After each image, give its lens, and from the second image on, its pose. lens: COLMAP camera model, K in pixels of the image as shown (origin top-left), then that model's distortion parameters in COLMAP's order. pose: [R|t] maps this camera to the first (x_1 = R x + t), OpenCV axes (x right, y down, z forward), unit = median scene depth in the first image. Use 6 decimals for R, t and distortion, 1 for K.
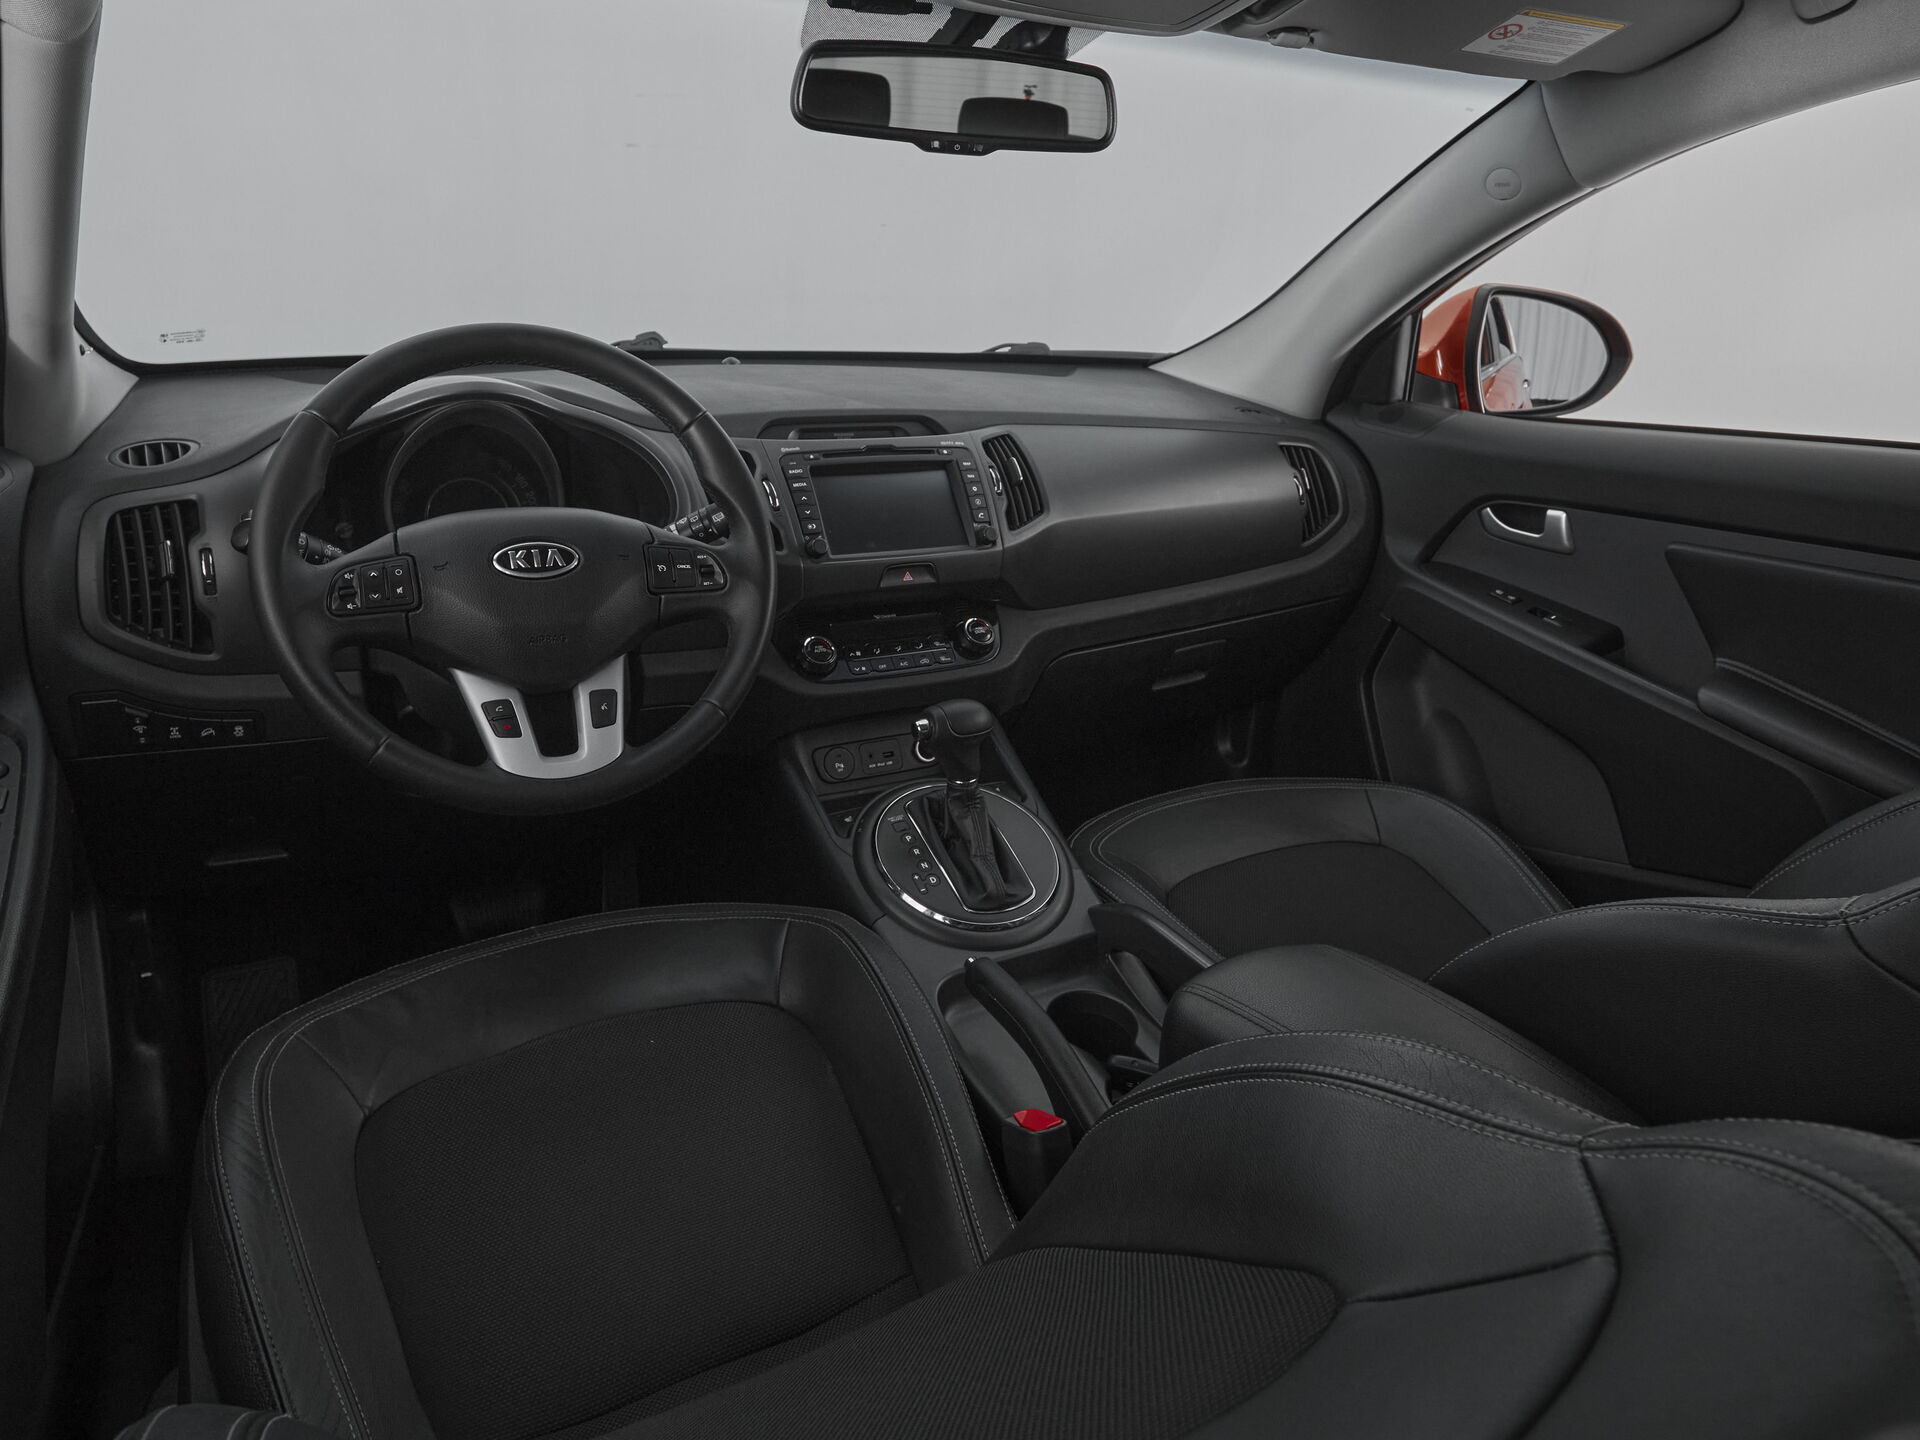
lens RADIAL K [[1286.6, 0, 951.5], [0, 1286.6, 599.8], [0, 0, 1]] dist [-0.000125, 0.000923]
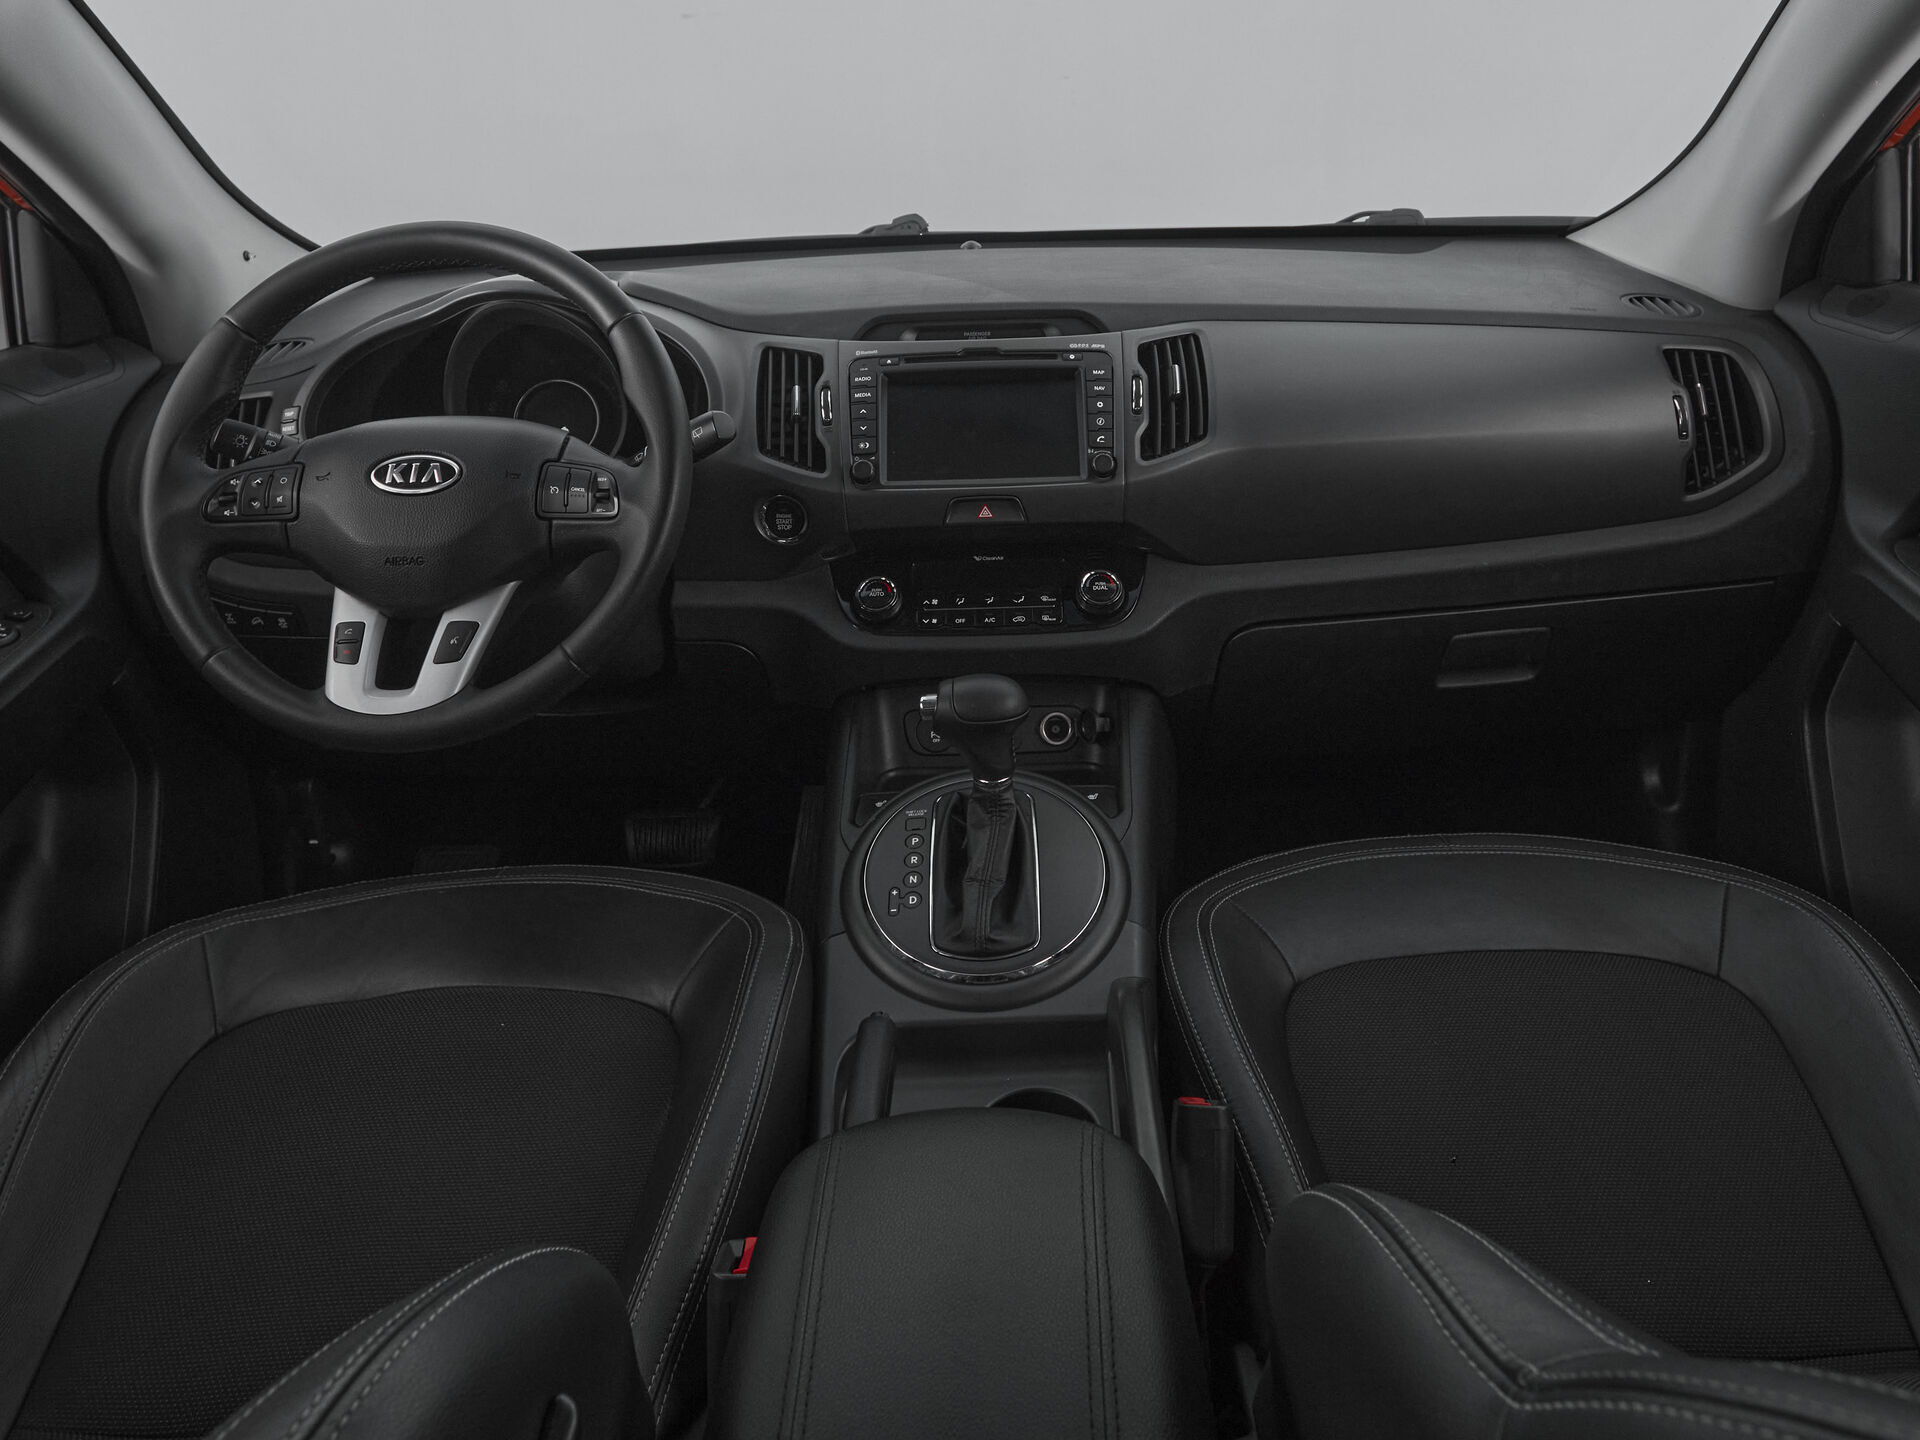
lens RADIAL K [[1410.9, 0, 1003.6], [0, 1410.9, 464.9], [0, 0, 1]] dist [0.002639, 0.003962]
pose [[0.873519, 0.050767, -0.484136, 0.403154], [-0.061286, 0.998103, -0.005915, -0.043323], [0.482917, 0.034837, 0.874973, 0.237132]]
